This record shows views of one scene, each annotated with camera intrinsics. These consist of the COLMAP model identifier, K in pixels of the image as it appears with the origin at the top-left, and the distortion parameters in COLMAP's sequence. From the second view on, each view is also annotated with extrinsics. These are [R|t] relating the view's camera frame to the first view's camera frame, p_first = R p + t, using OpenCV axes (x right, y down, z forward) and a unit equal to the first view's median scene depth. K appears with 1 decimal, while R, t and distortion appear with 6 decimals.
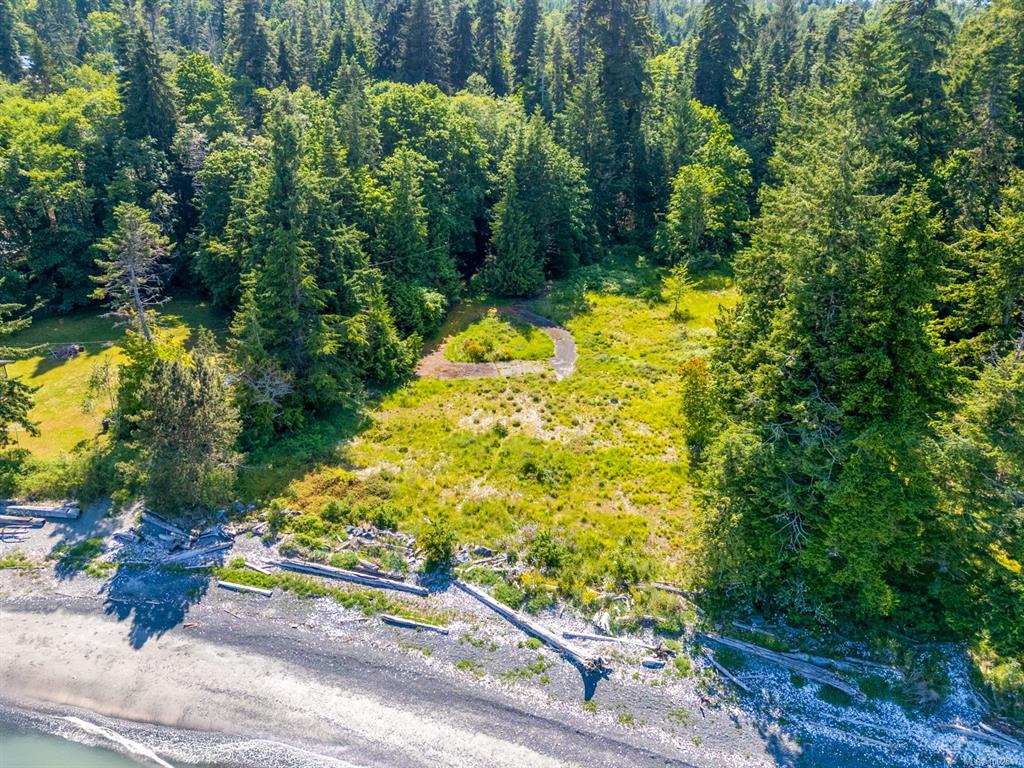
lens RADIAL K [[752.9, 0, 512.1], [0, 752.9, 384.6], [0, 0, 1]] dist [0.065546, -0.053523]
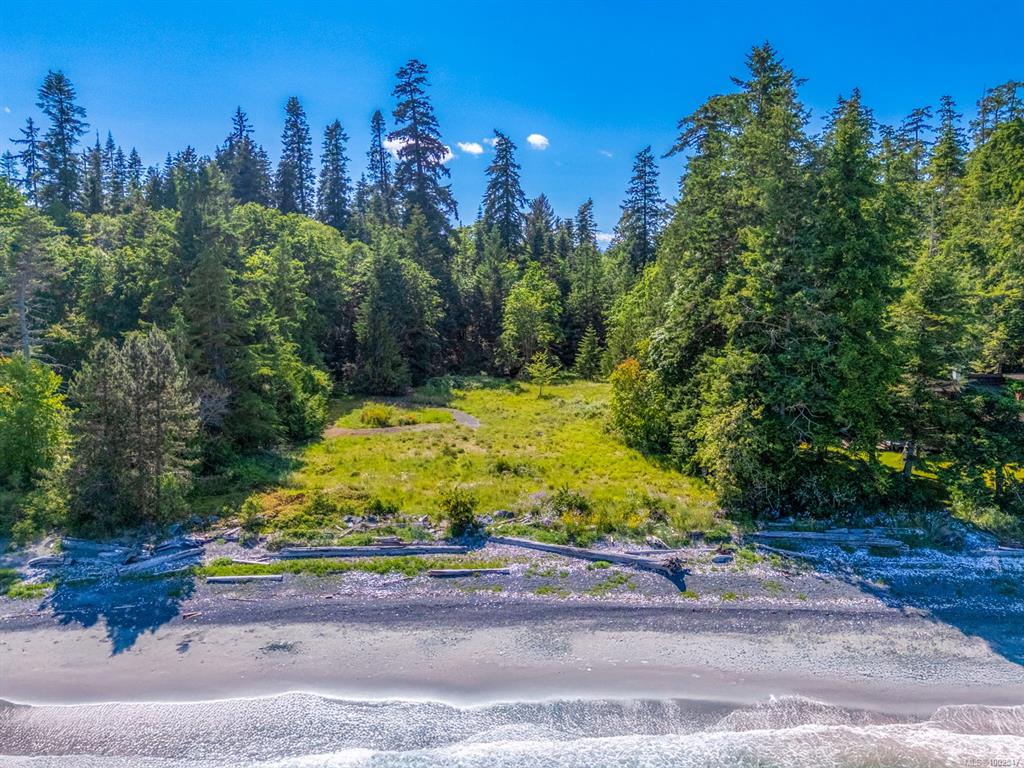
lens RADIAL K [[752.9, 0, 512.2], [0, 752.9, 383.5], [0, 0, 1]] dist [0.065546, -0.053523]
pose [[0.937732, -0.040867, 0.344947, -0.328690], [0.144231, 0.949211, -0.279635, 0.313532], [-0.316000, 0.311974, 0.896000, 0.101735]]
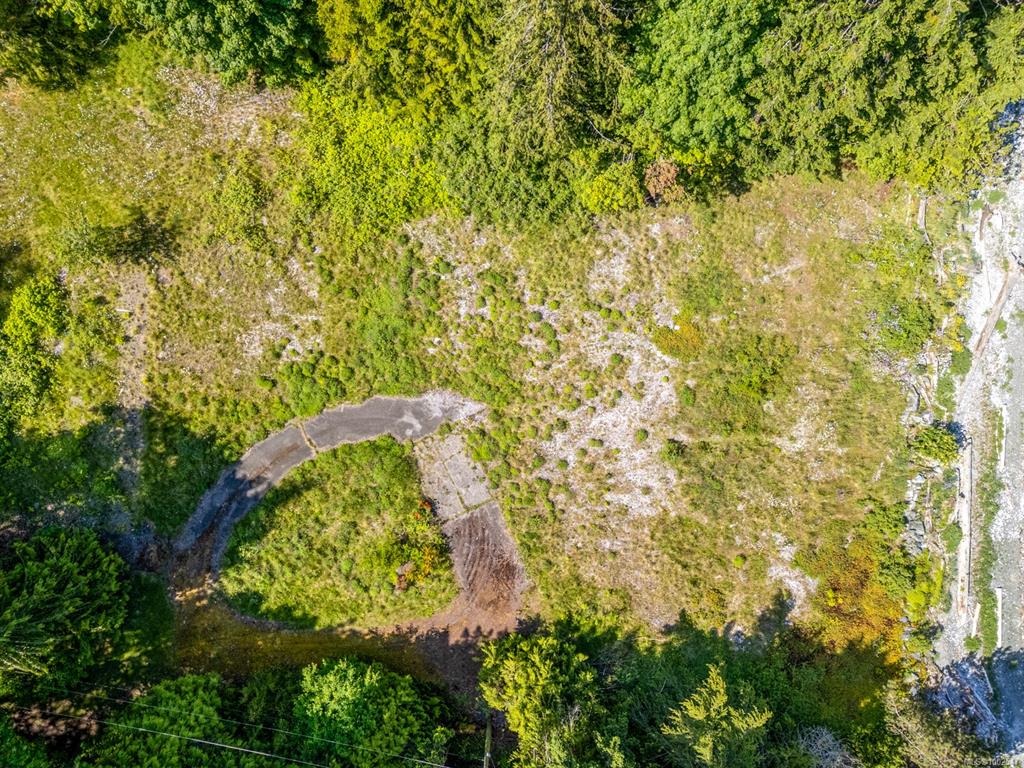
lens RADIAL K [[752.9, 0, 514.0], [0, 752.9, 383.3], [0, 0, 1]] dist [0.065546, -0.053523]
pose [[-0.252936, -0.967473, -0.004469, 0.111966], [0.397554, -0.108145, 0.911183, -0.829040], [-0.882028, 0.228694, 0.411977, 0.996605]]
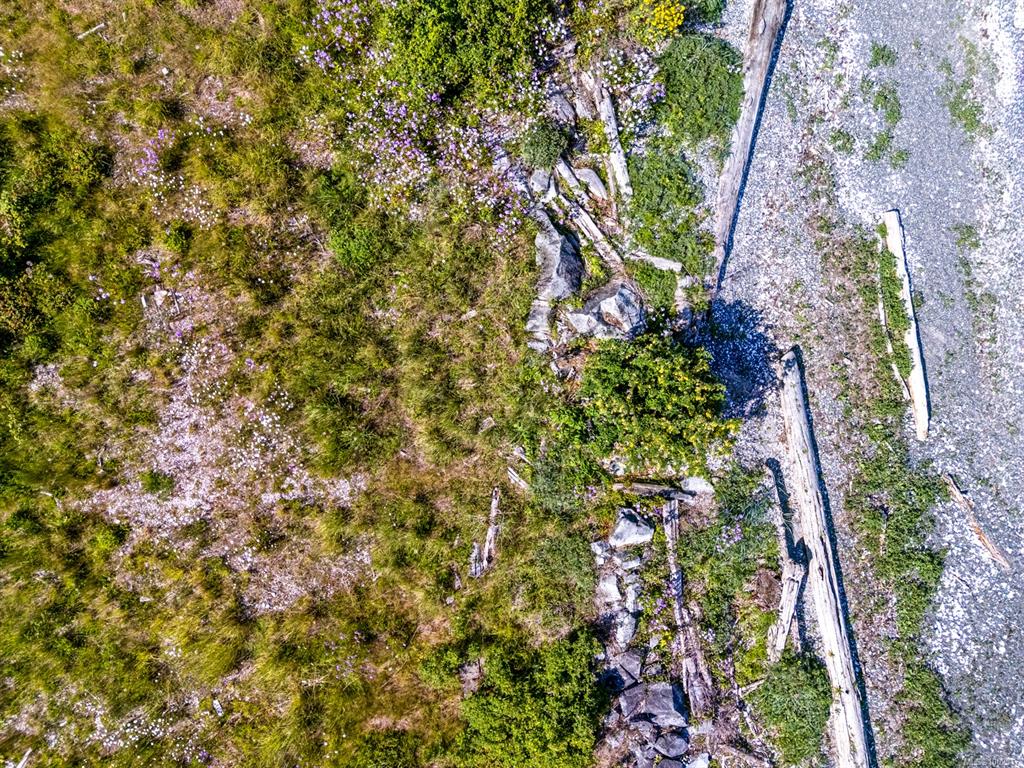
lens RADIAL K [[752.9, 0, 511.0], [0, 752.9, 386.0], [0, 0, 1]] dist [0.065546, -0.053523]
pose [[-0.445291, -0.895282, -0.013657, -0.063897], [0.383306, -0.204387, 0.900724, -0.034376], [-0.809193, 0.395849, 0.434178, 0.873531]]
